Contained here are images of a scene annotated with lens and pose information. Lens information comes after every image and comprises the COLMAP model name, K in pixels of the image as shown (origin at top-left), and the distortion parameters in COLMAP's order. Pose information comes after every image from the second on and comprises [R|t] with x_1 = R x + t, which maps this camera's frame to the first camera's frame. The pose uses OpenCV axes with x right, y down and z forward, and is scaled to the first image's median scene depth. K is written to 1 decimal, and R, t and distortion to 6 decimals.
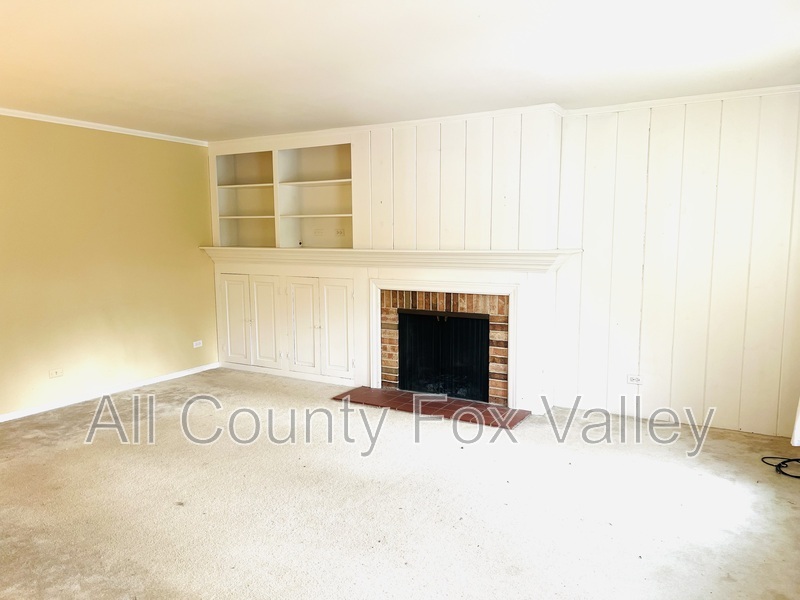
lens RADIAL K [[606.7, 0, 400.2], [0, 606.7, 300.5], [0, 0, 1]] dist [0.047706, -0.042360]
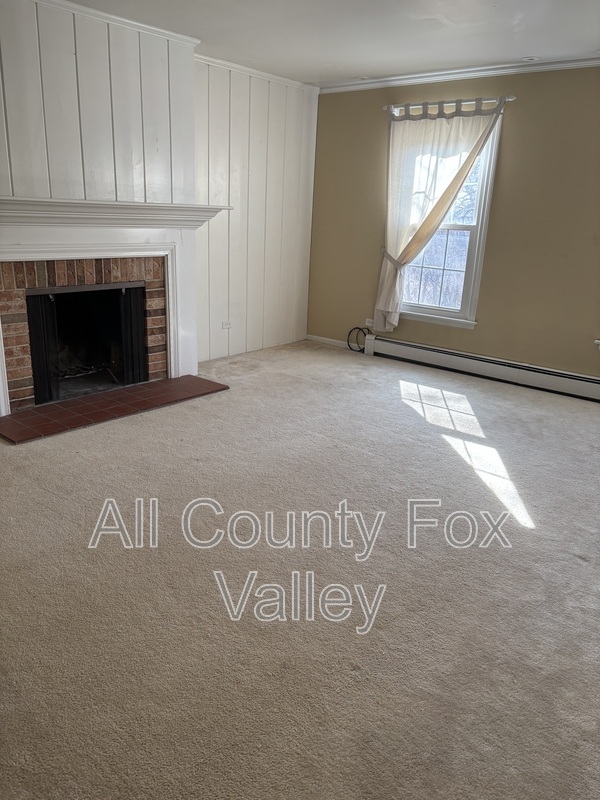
lens RADIAL K [[607.4, 0, 296.3], [0, 607.4, 394.5], [0, 0, 1]] dist [0.051466, -0.048166]
pose [[0.153960, -0.270231, 0.950406, -0.685248], [0.074999, 0.962296, 0.261462, -0.032078], [-0.985227, 0.031025, 0.168422, 0.636464]]
